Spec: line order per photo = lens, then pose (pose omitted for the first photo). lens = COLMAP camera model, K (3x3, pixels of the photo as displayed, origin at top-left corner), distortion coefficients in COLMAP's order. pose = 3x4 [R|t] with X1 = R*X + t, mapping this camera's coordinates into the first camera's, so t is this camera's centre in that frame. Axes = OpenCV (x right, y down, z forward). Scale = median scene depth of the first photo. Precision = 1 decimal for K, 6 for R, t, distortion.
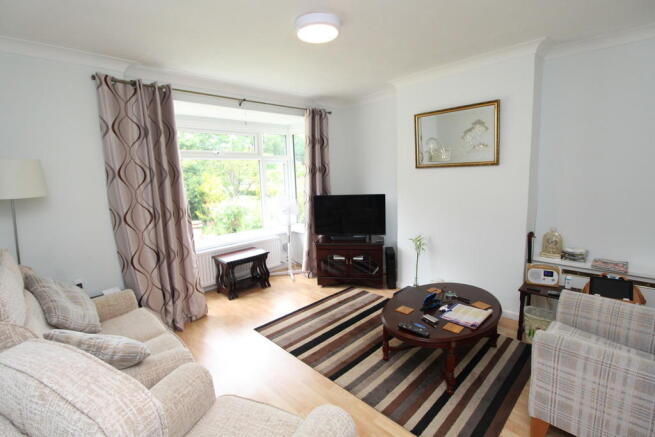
lens RADIAL K [[303.9, 0, 327.7], [0, 303.9, 216.9], [0, 0, 1]] dist [-0.000054, 0.000006]
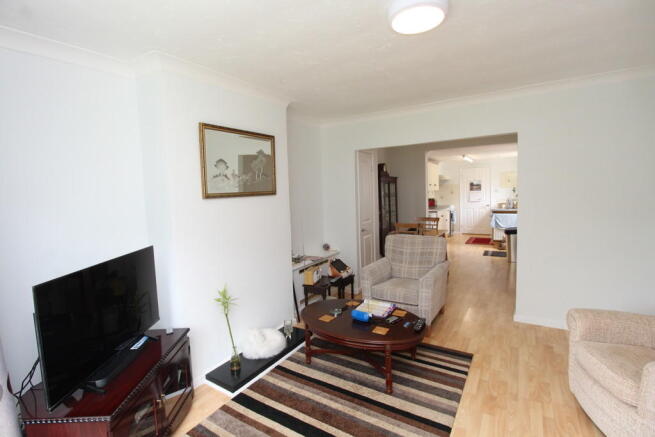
lens RADIAL K [[303.9, 0, 328.2], [0, 303.9, 218.0], [0, 0, 1]] dist [-0.000054, 0.000006]
pose [[-0.229827, -0.040111, 0.972405, -0.553198], [0.185531, 0.979021, 0.084234, -0.147243], [-0.955384, 0.199771, -0.217563, 1.071569]]
